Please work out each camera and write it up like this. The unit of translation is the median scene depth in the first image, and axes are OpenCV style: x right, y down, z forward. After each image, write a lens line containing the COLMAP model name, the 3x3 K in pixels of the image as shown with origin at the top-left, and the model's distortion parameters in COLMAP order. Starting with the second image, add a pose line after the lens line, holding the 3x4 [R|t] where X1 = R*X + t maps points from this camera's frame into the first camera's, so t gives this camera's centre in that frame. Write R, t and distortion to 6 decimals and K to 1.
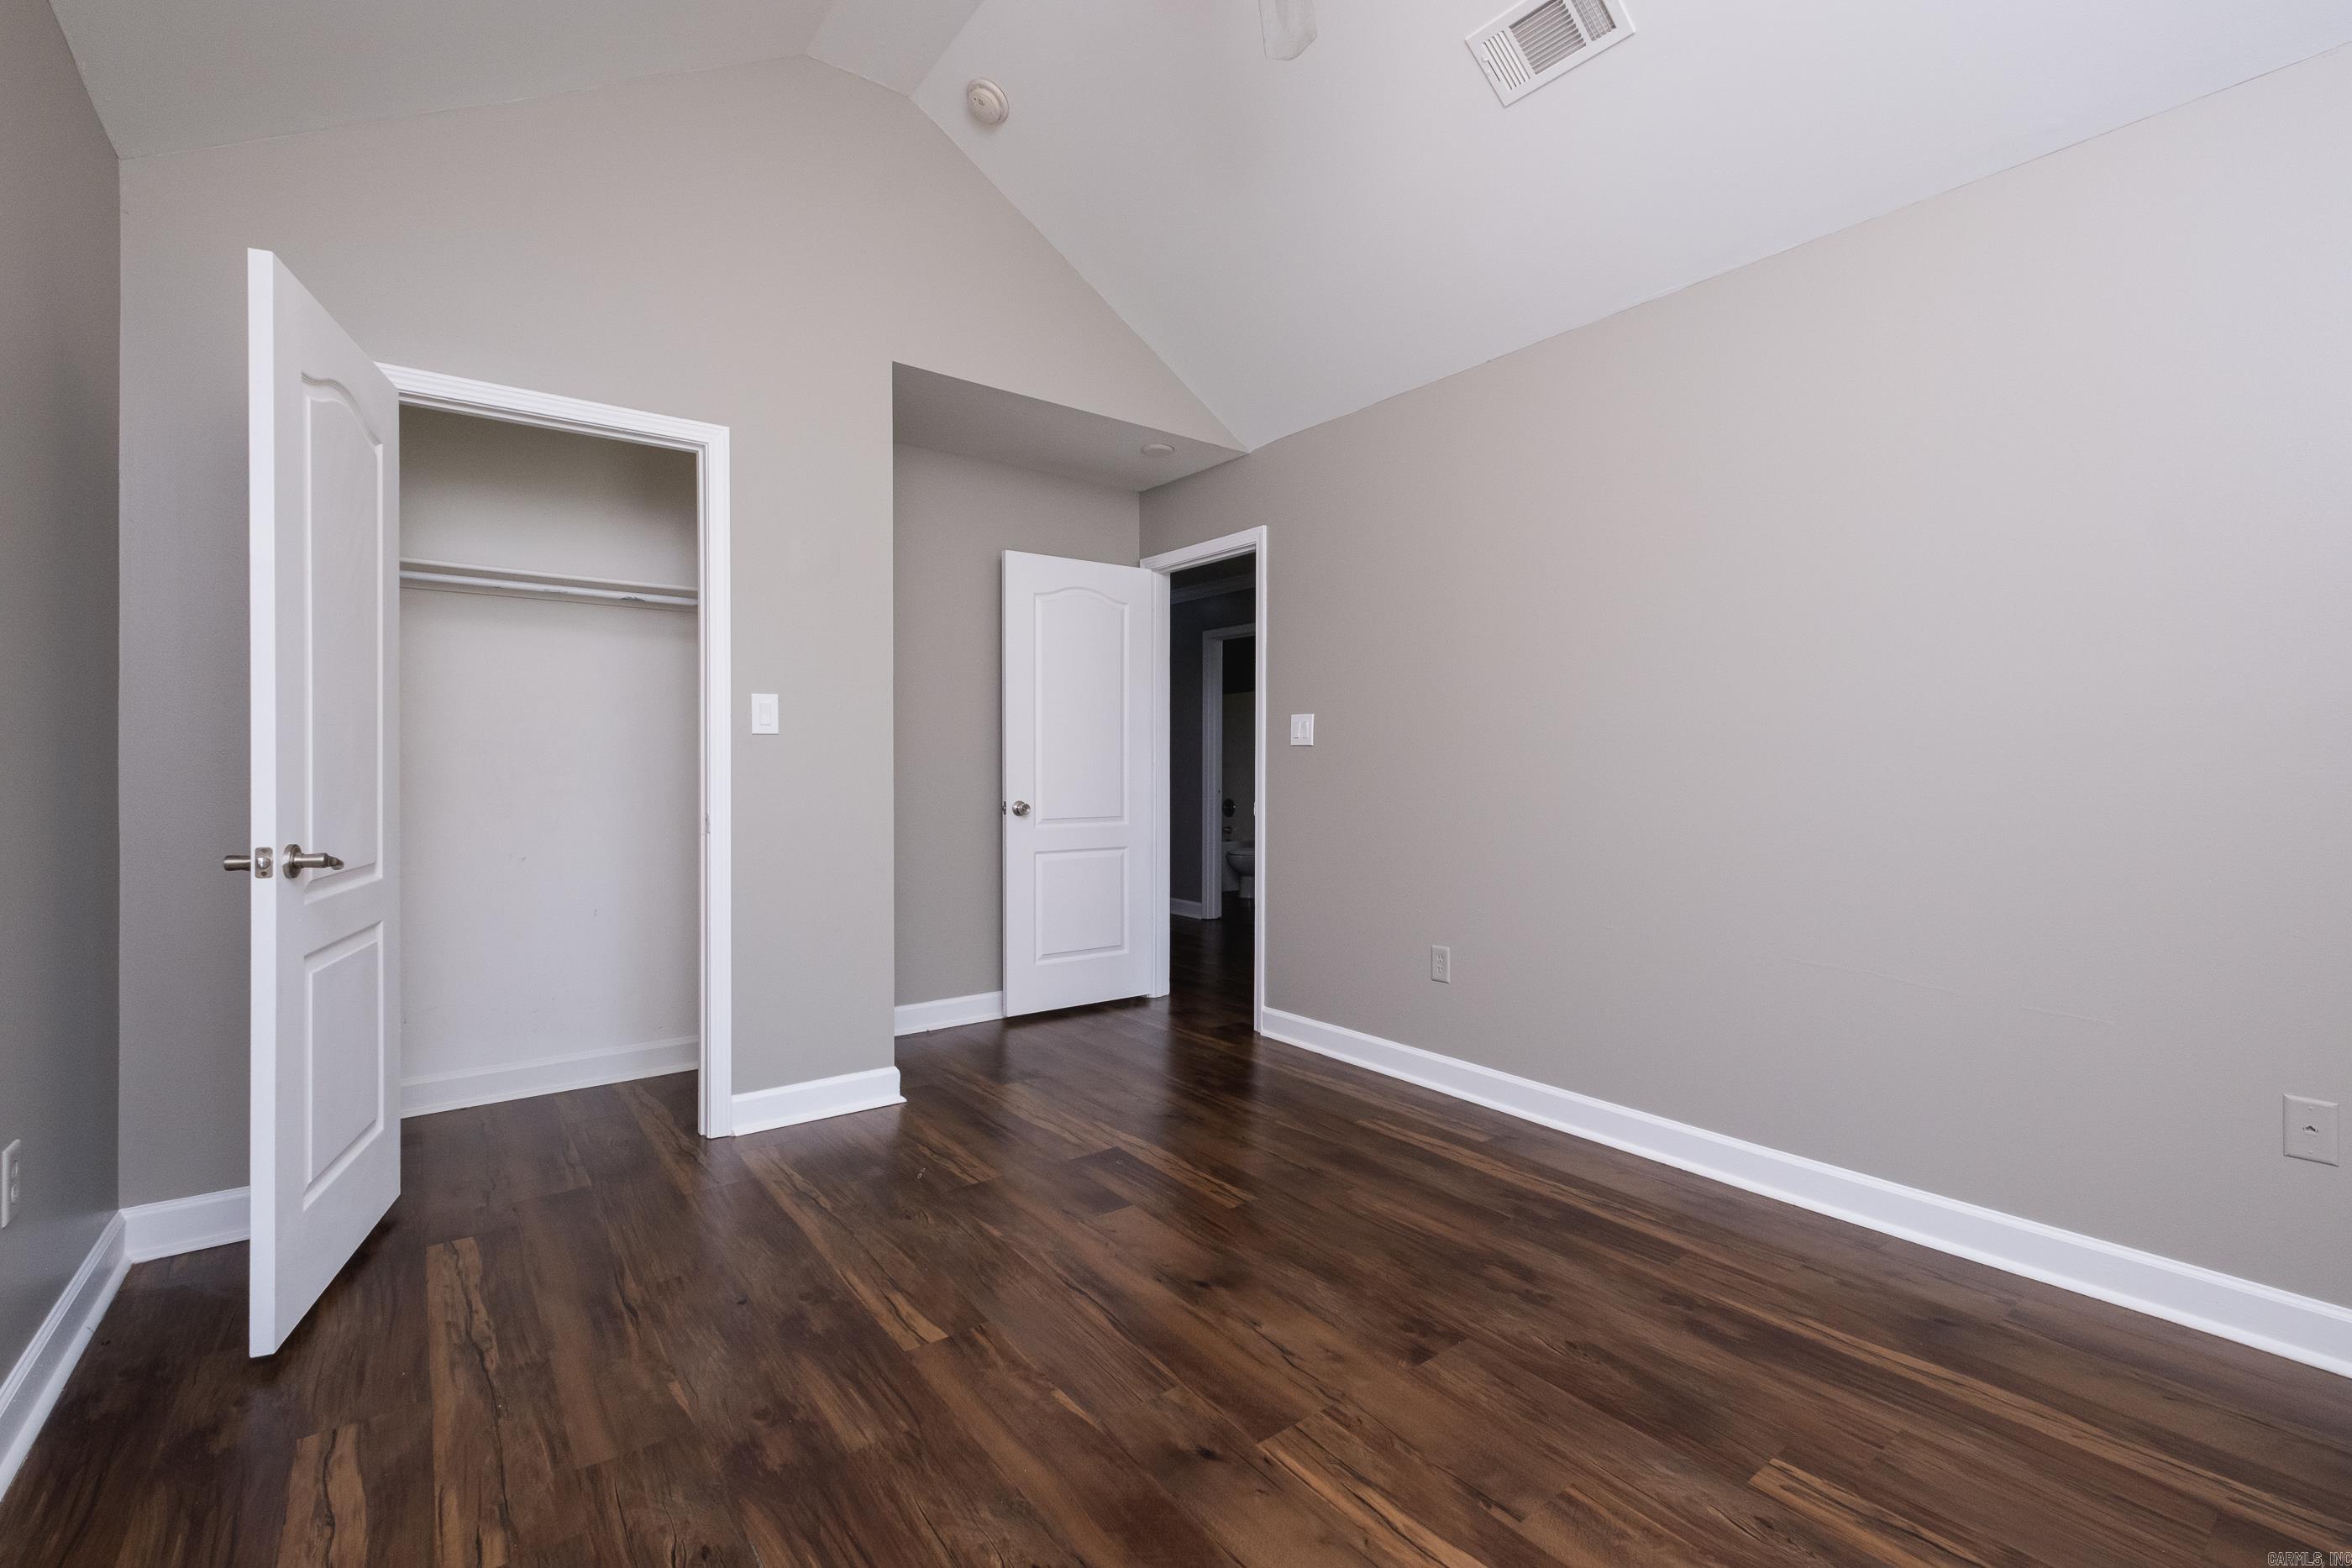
lens RADIAL K [[1017.5, 0, 1202.7], [0, 1017.5, 783.5], [0, 0, 1]] dist [0.000195, -0.001003]
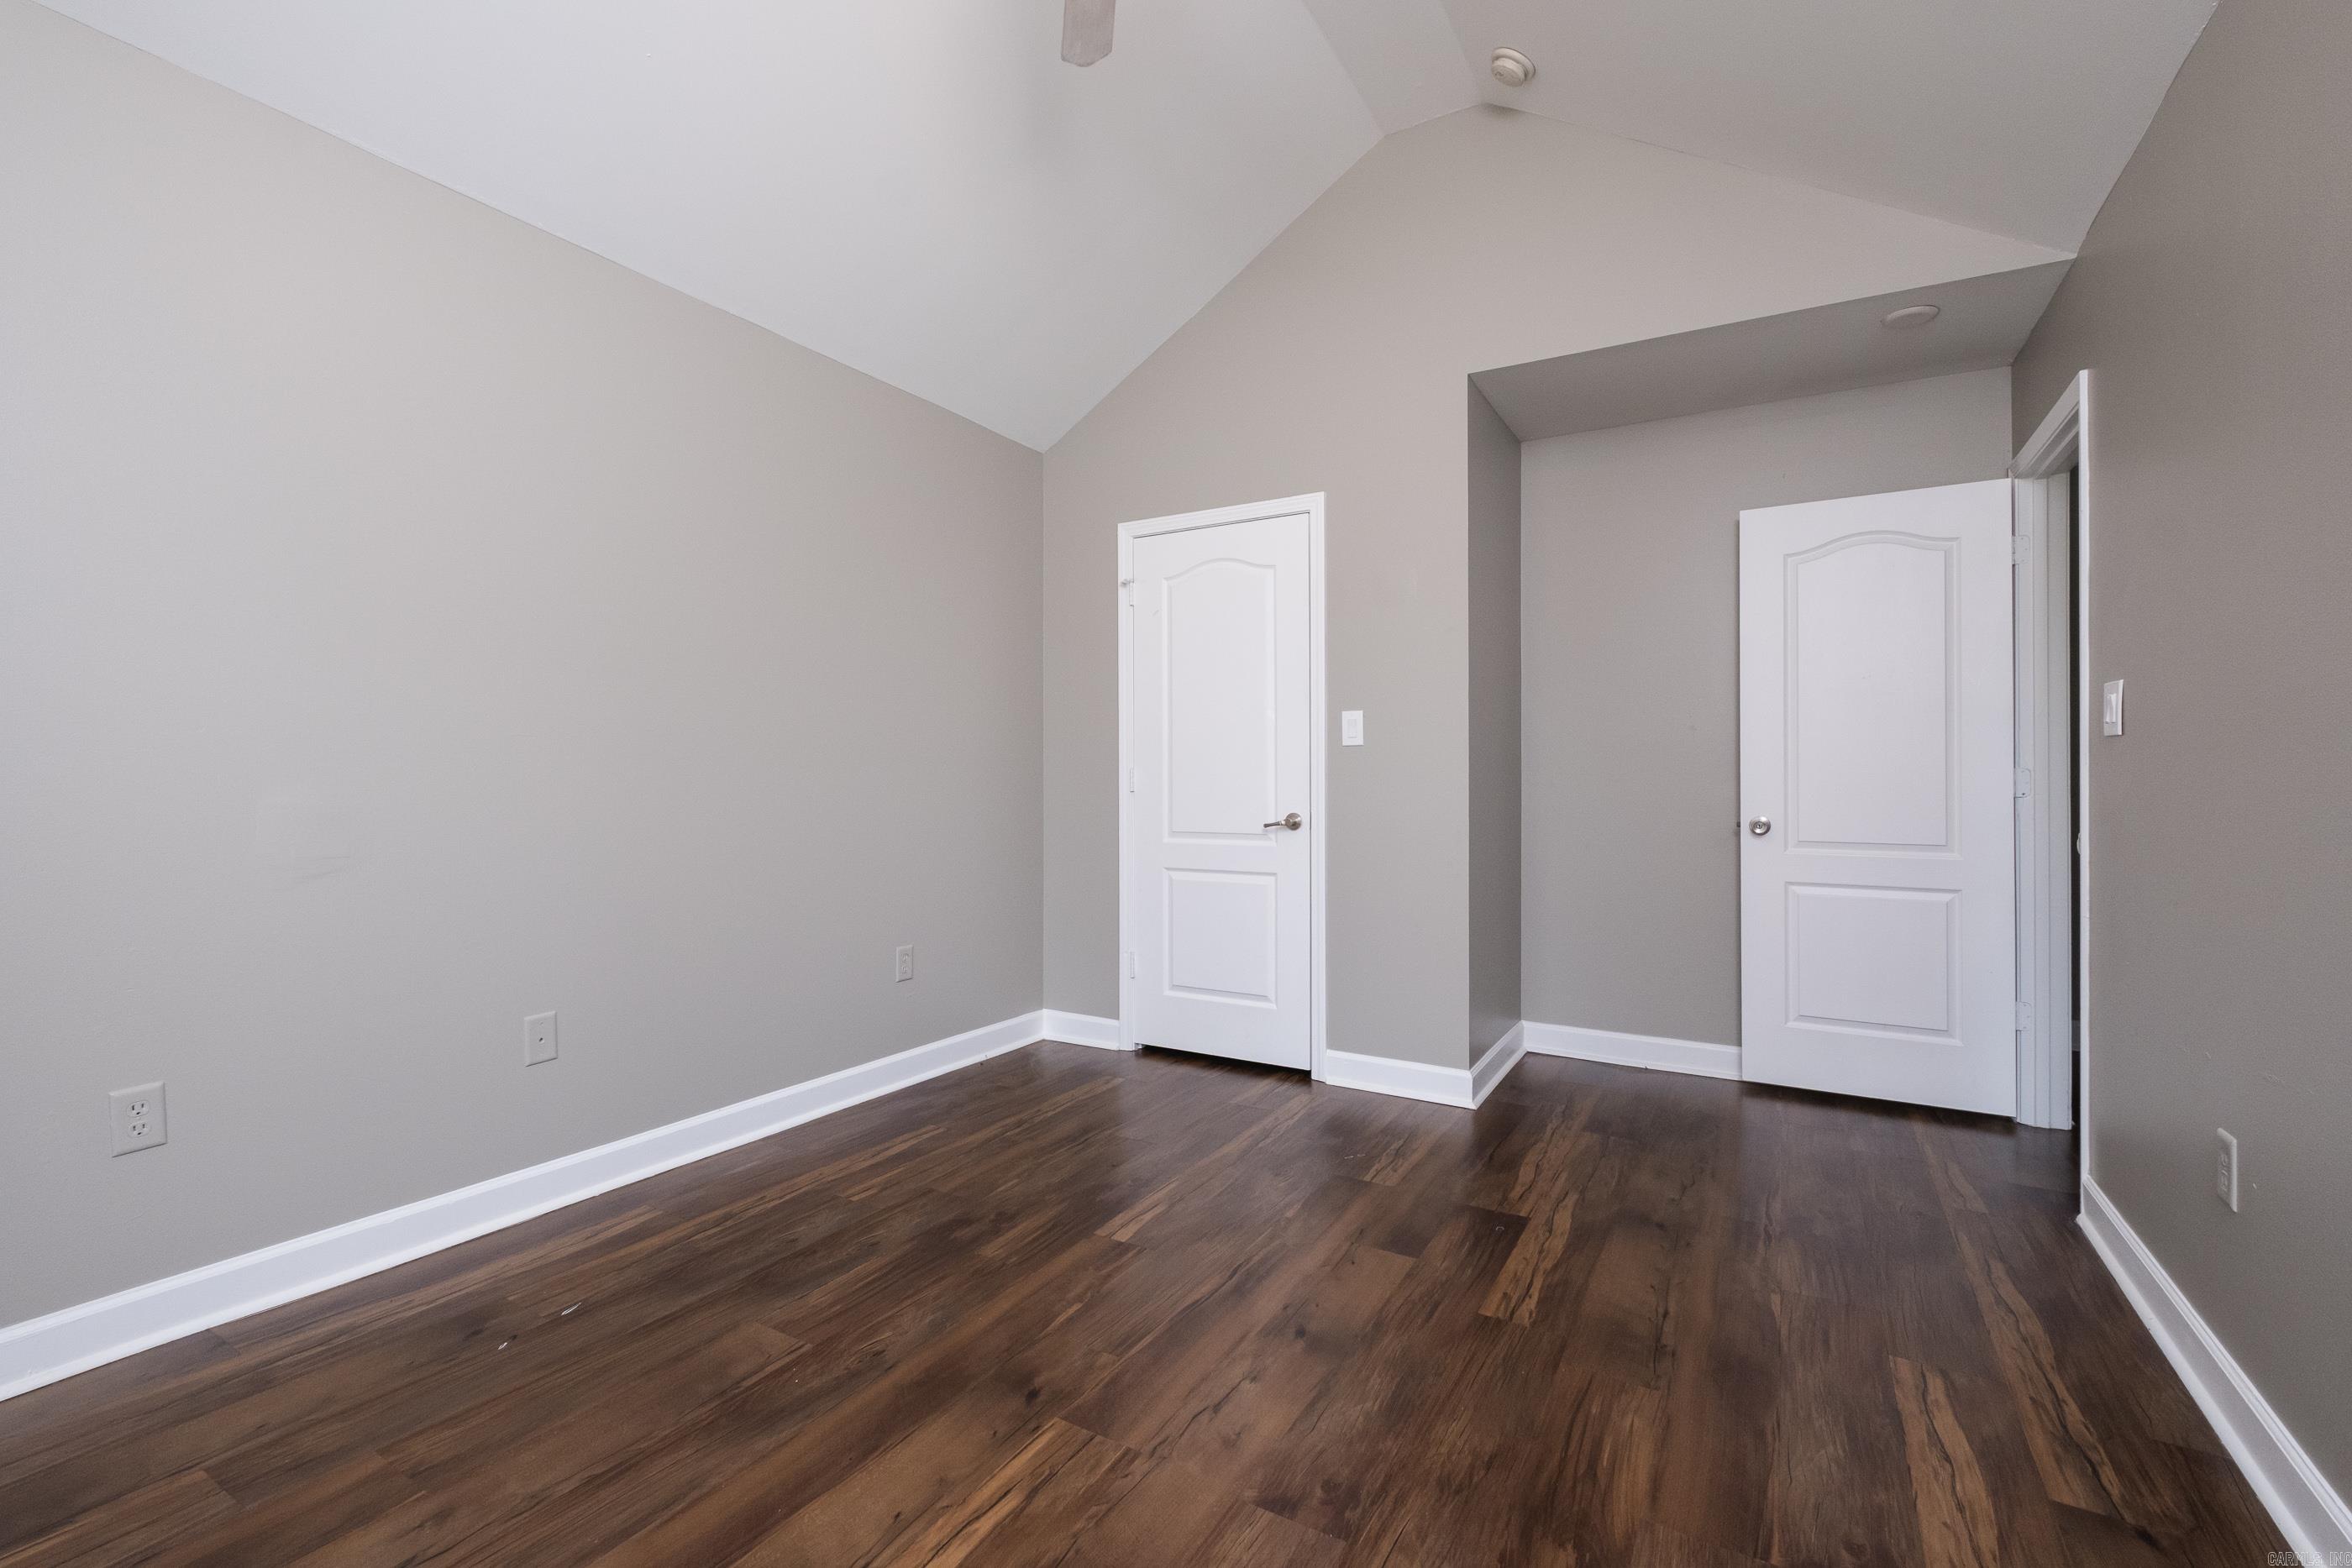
lens RADIAL K [[1020.7, 0, 1176.0], [0, 1020.7, 784.0], [0, 0, 1]] dist [0.004377, 0.000059]
pose [[0.370583, 0.008130, -0.928764, 0.824885], [-0.016995, 0.999854, 0.001971, -0.005420], [0.928644, 0.015054, 0.370667, 0.549882]]
